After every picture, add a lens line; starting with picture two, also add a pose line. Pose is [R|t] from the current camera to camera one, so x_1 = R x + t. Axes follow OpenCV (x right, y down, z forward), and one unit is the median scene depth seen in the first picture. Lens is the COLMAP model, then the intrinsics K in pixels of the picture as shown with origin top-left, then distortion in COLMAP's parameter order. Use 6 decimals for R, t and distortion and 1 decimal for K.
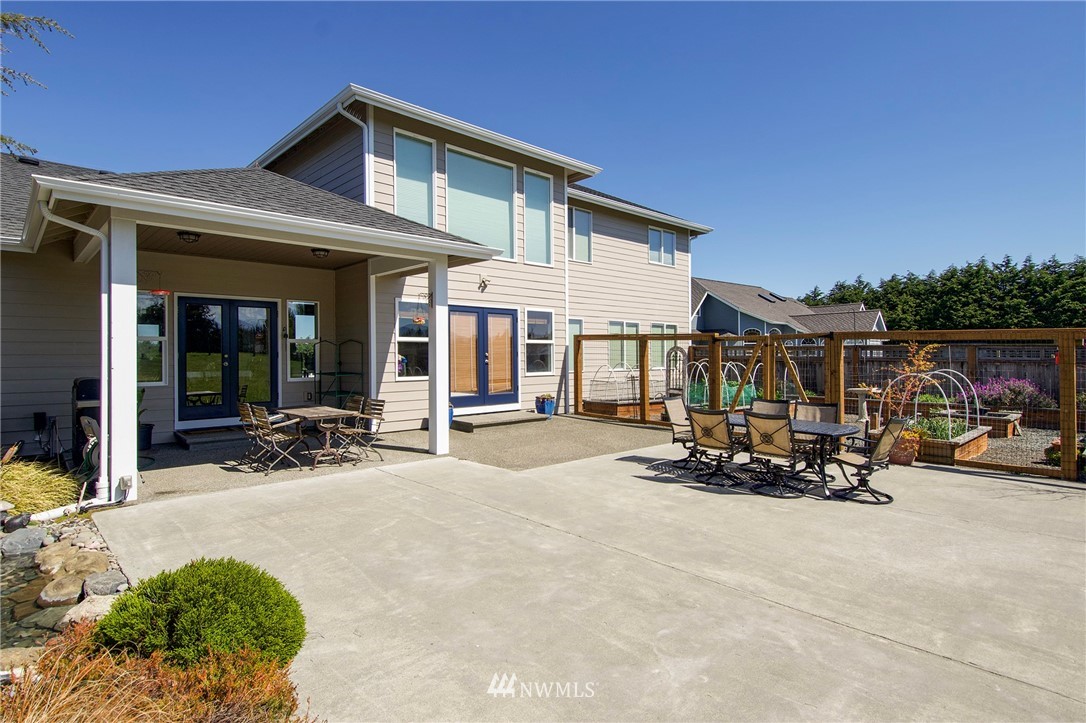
lens RADIAL K [[575.4, 0, 565.1], [0, 575.4, 359.0], [0, 0, 1]] dist [0.001320, -0.000956]
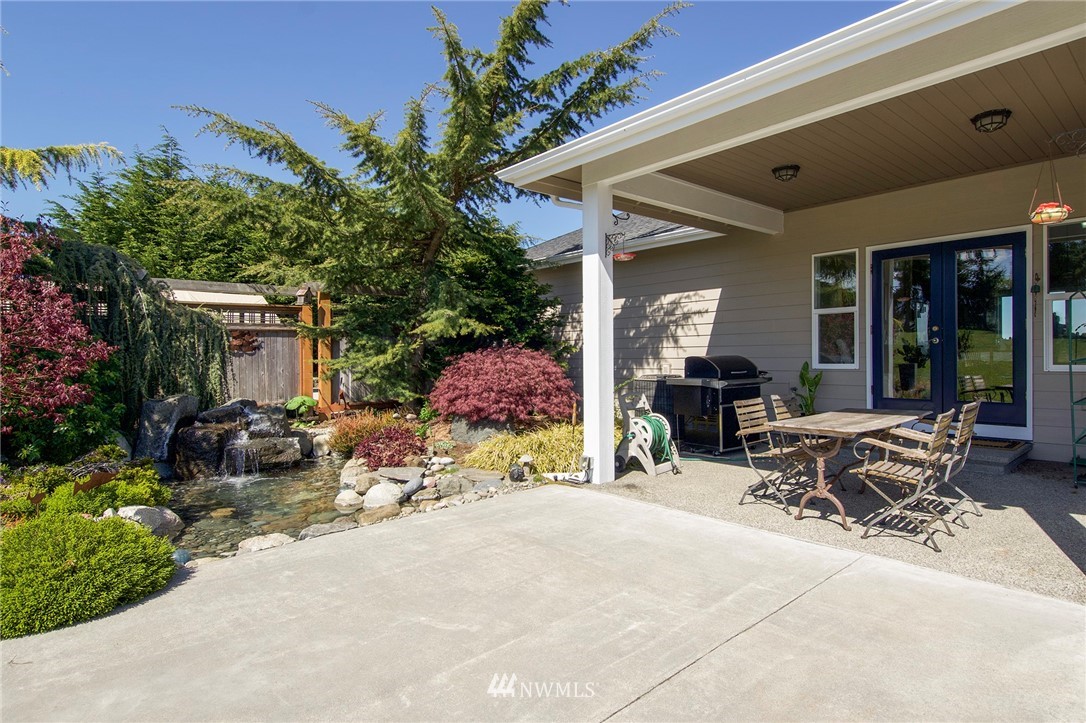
lens RADIAL K [[575.4, 0, 565.1], [0, 575.4, 359.0], [0, 0, 1]] dist [0.001320, -0.000956]
pose [[-0.047331, 0.020899, -0.998661, 0.272821], [0.014225, 0.999694, 0.020246, 0.023727], [0.998778, -0.013248, -0.047613, 1.306024]]
